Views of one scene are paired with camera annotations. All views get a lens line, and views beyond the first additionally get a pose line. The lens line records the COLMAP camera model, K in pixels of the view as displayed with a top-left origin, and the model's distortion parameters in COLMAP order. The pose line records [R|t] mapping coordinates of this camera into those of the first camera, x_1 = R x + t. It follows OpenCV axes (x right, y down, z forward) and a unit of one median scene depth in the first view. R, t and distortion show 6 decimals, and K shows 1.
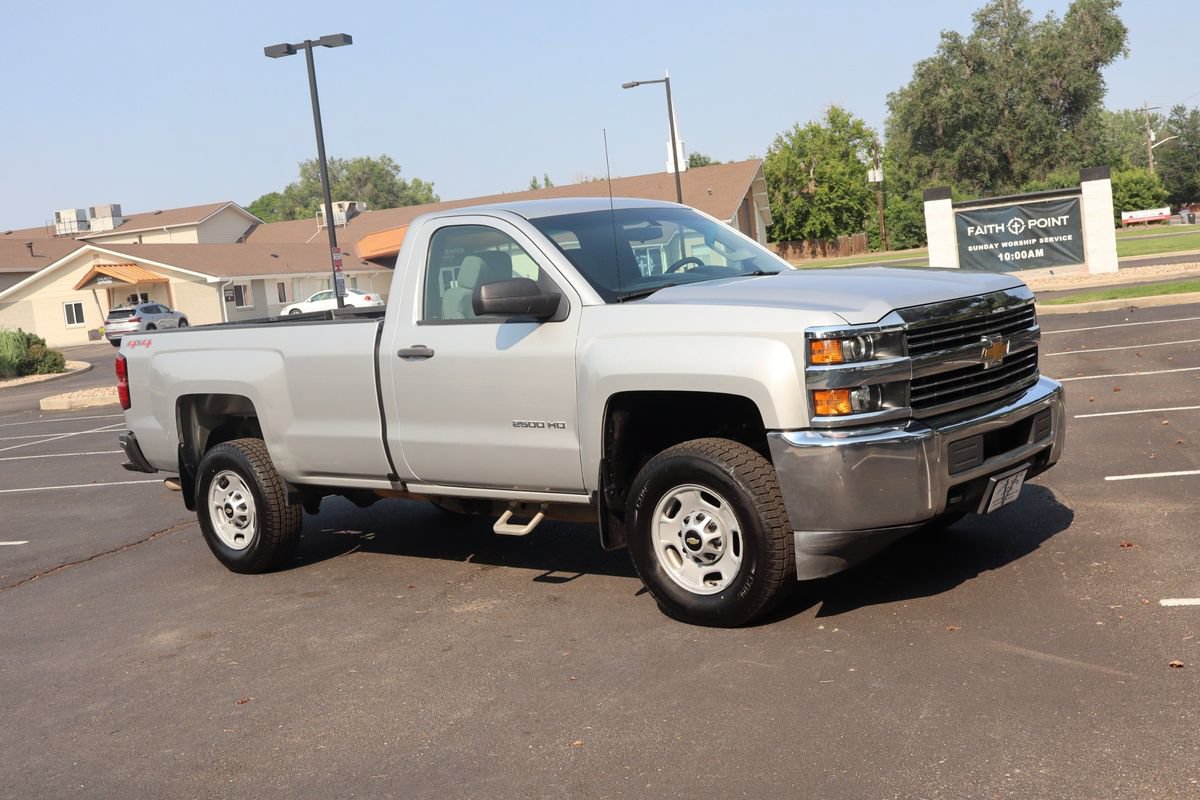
lens RADIAL K [[1294.6, 0, 601.6], [0, 1294.6, 467.5], [0, 0, 1]] dist [0.023891, -0.012877]
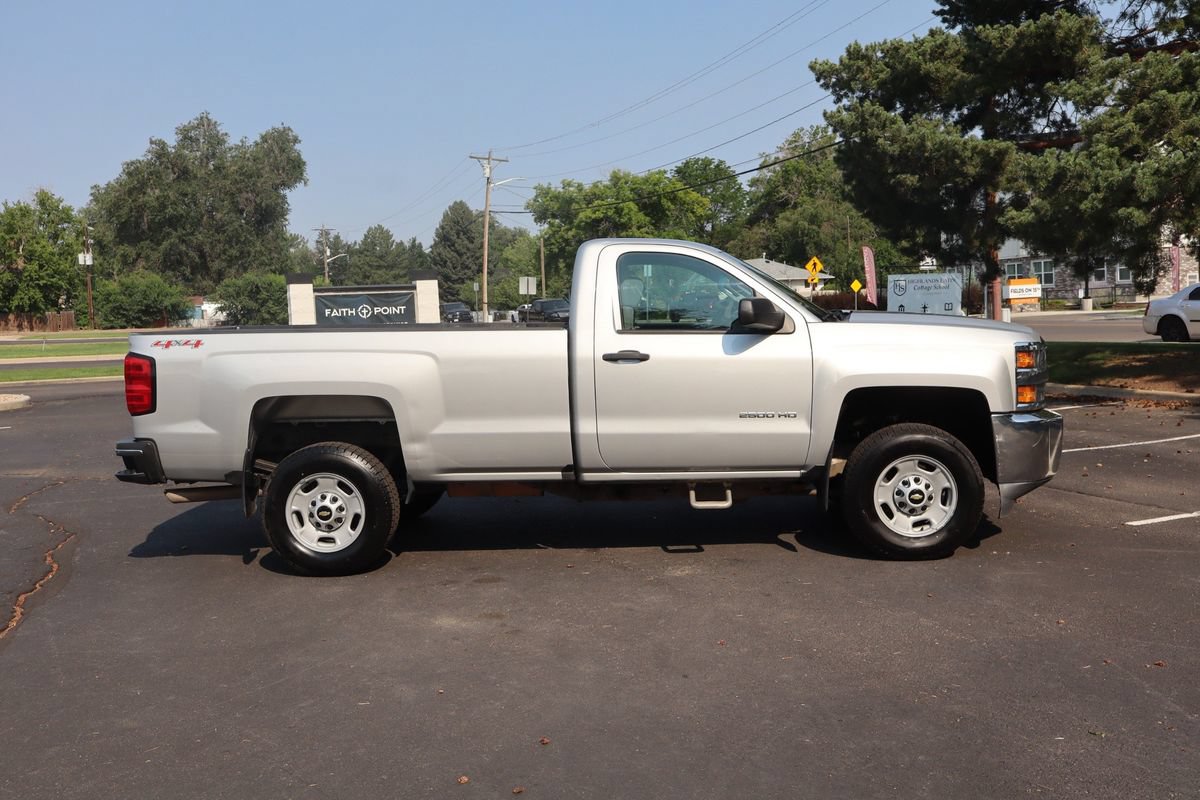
lens RADIAL K [[1124.5, 0, 632.7], [0, 1124.5, 421.0], [0, 0, 1]] dist [0.037487, -0.007220]
pose [[0.790562, 0.014478, 0.612210, -0.724374], [0.042345, 0.996035, -0.078236, 0.046426], [-0.610916, 0.087774, 0.786815, 0.195135]]
